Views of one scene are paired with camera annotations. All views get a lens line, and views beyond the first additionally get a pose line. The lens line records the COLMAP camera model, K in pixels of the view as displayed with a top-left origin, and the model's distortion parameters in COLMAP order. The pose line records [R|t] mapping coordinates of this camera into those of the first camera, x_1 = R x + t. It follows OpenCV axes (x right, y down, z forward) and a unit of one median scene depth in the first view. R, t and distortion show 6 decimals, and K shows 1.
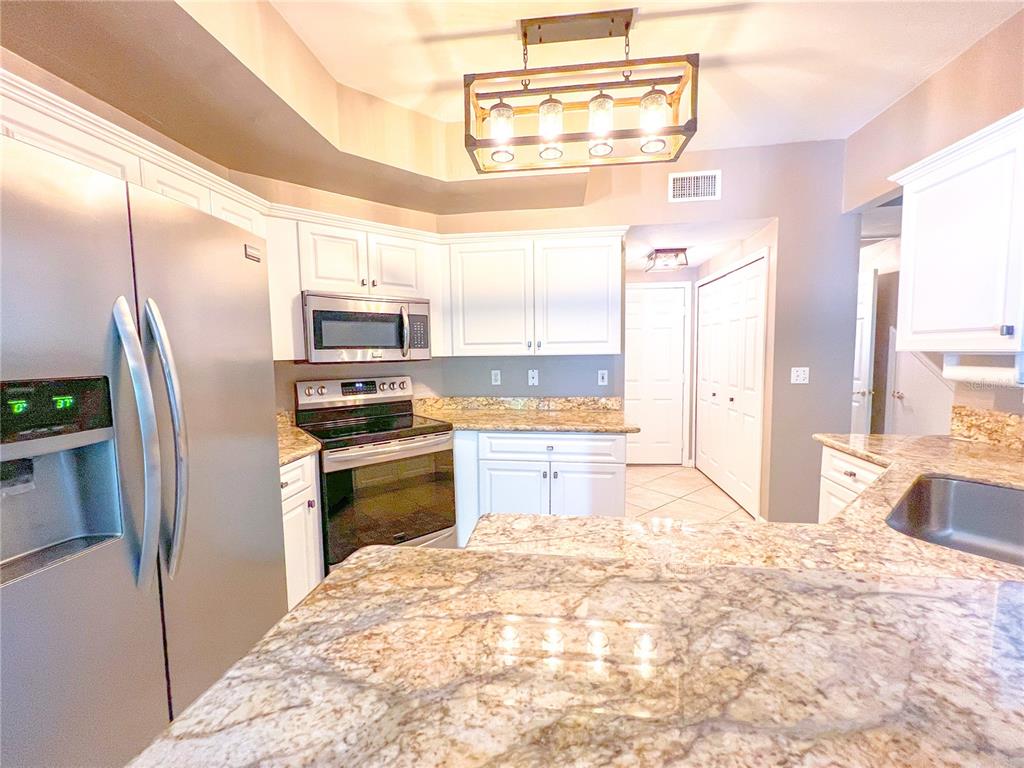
lens RADIAL K [[409.1, 0, 510.4], [0, 409.1, 382.3], [0, 0, 1]] dist [-0.004941, 0.000282]
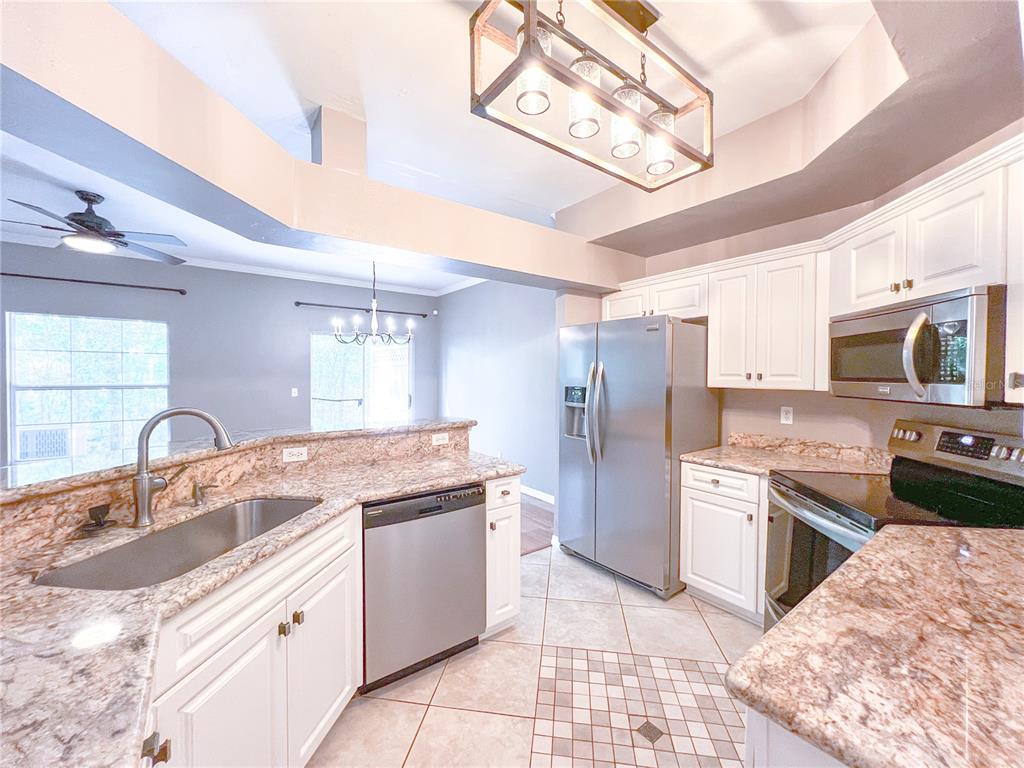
lens RADIAL K [[409.1, 0, 510.4], [0, 409.1, 382.3], [0, 0, 1]] dist [-0.004941, 0.000282]
pose [[-0.723607, 0.023623, -0.689808, 0.587369], [-0.046742, 0.995443, 0.083121, -0.105672], [0.688628, 0.092390, -0.719205, 1.036539]]
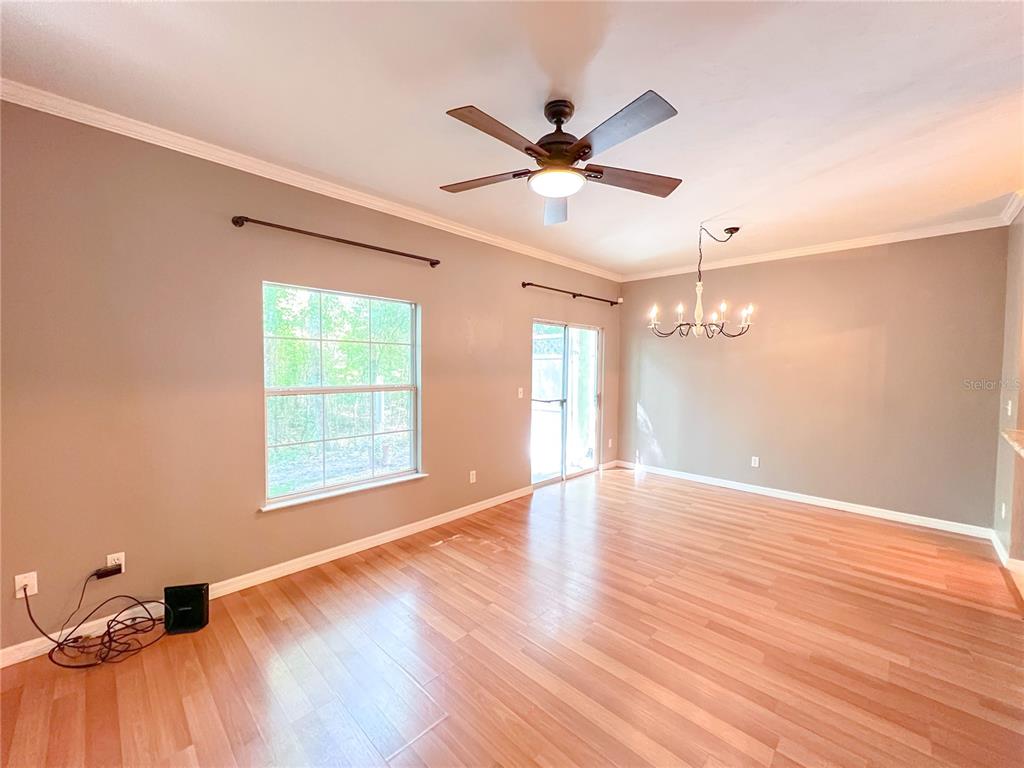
lens RADIAL K [[409.1, 0, 510.4], [0, 409.1, 382.3], [0, 0, 1]] dist [-0.004941, 0.000282]
pose [[-0.609146, 0.039456, -0.792076, 1.344687], [-0.060604, 0.993525, 0.096098, -0.034000], [0.790739, 0.106541, -0.602811, -0.250487]]
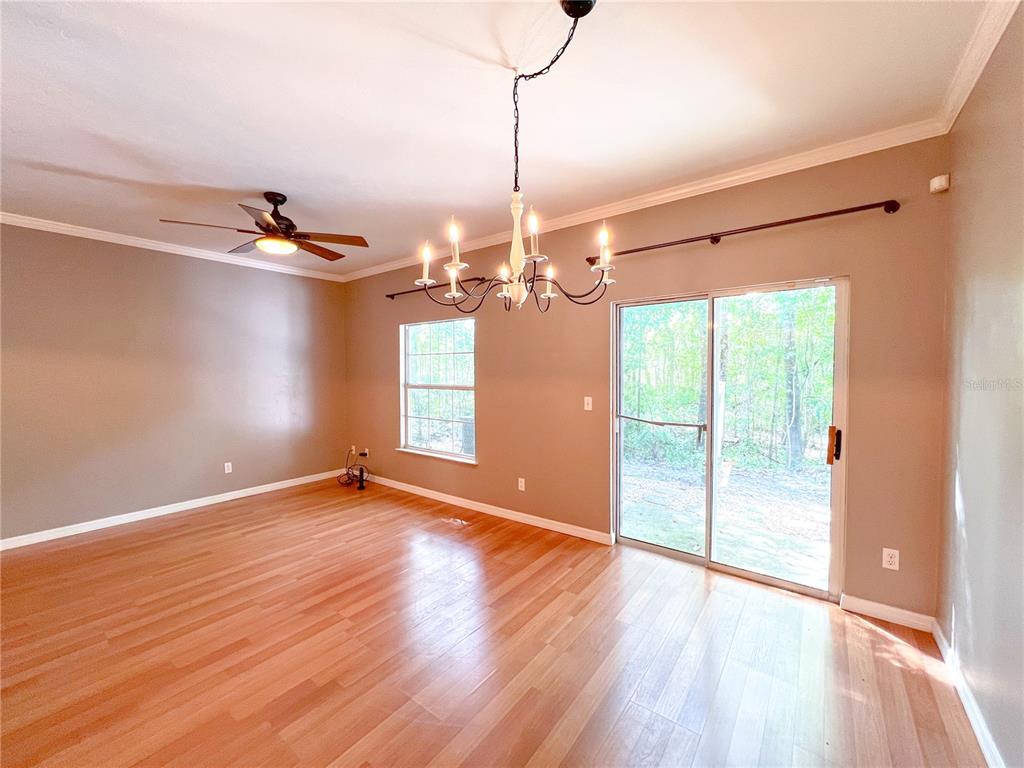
lens RADIAL K [[409.1, 0, 510.4], [0, 409.1, 382.3], [0, 0, 1]] dist [-0.004941, 0.000282]
pose [[-0.862946, 0.003084, 0.505287, -0.526362], [0.056231, 0.994356, 0.089964, -0.028139], [-0.502158, 0.106047, -0.858249, 0.007138]]
